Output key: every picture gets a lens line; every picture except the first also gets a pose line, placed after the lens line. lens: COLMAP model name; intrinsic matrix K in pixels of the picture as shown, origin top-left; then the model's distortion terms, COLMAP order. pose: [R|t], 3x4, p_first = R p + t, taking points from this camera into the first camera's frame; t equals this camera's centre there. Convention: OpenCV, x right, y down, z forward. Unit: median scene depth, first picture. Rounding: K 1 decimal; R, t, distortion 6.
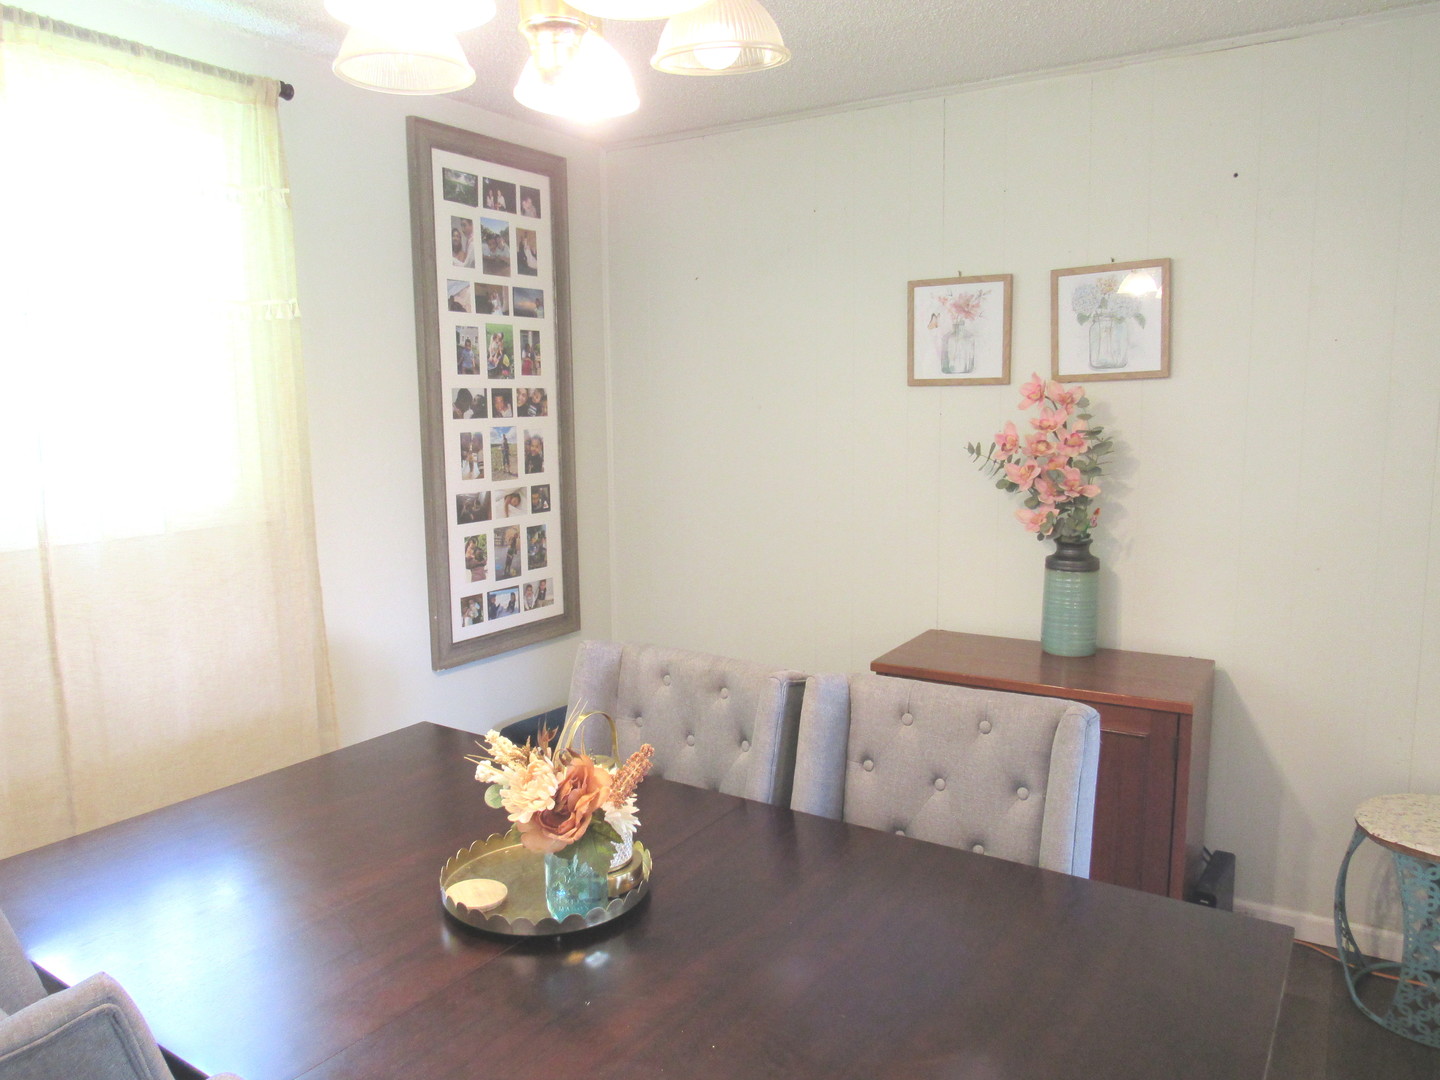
lens RADIAL K [[1030.1, 0, 719.0], [0, 1030.1, 537.3], [0, 0, 1]] dist [-0.030817, 0.009786]
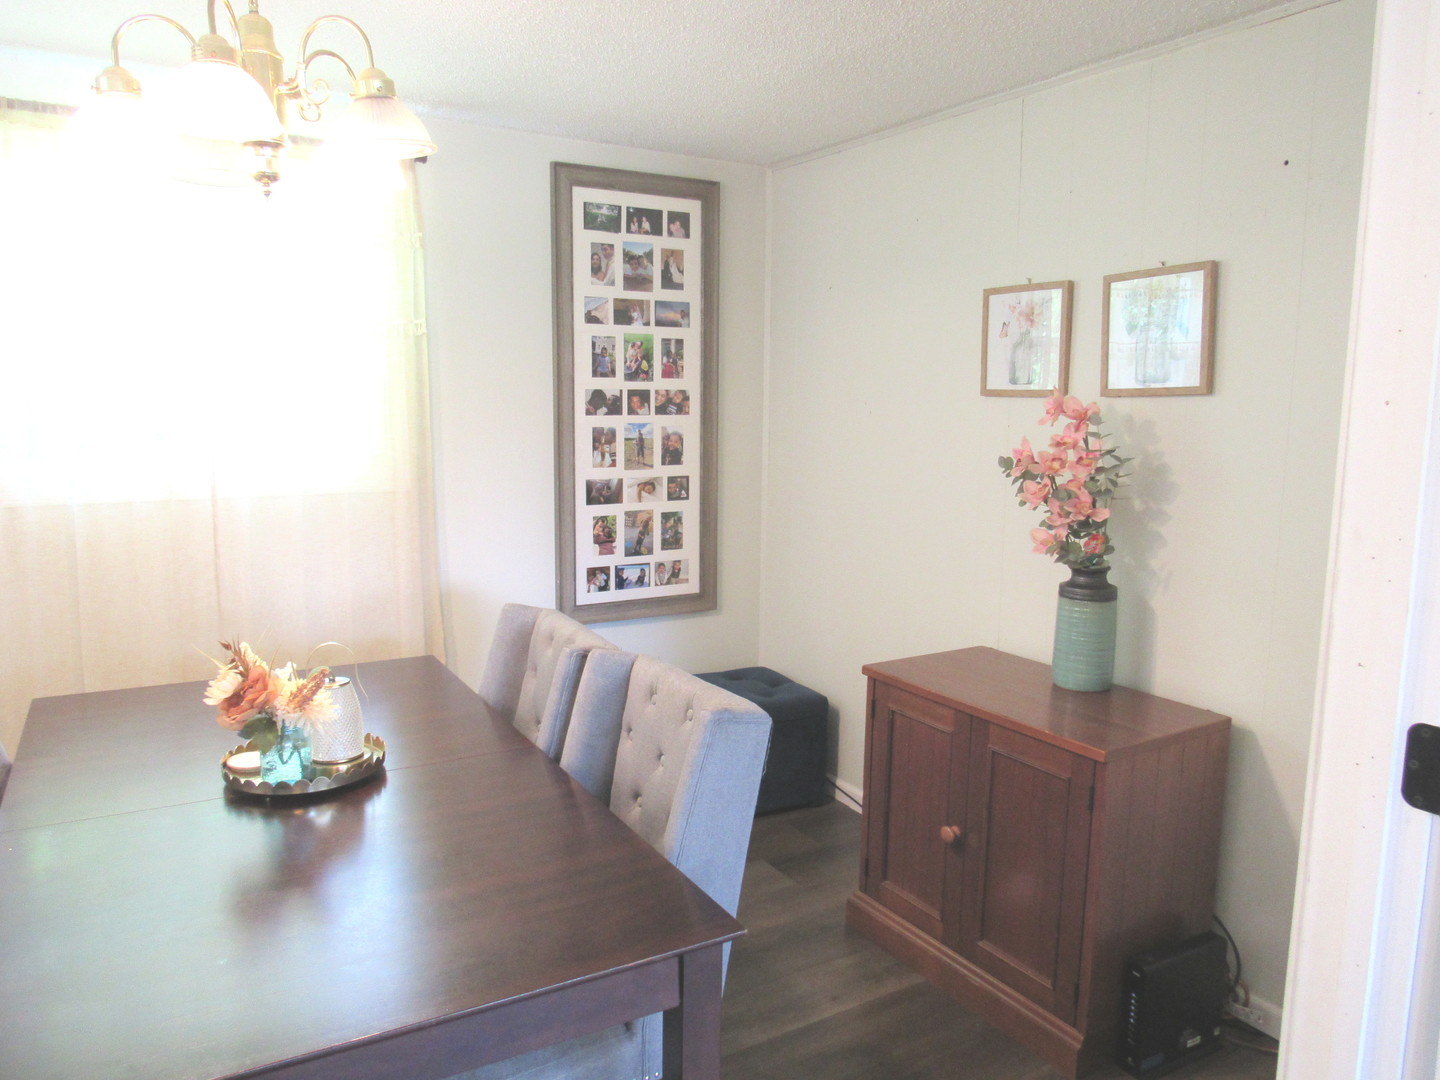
lens RADIAL K [[1030.1, 0, 719.3], [0, 1030.1, 538.0], [0, 0, 1]] dist [-0.030817, 0.009786]
pose [[0.892094, 0.083981, -0.443977, 0.413286], [-0.079928, 0.996411, 0.027875, -0.020316], [0.444725, 0.010619, 0.895604, 0.014728]]
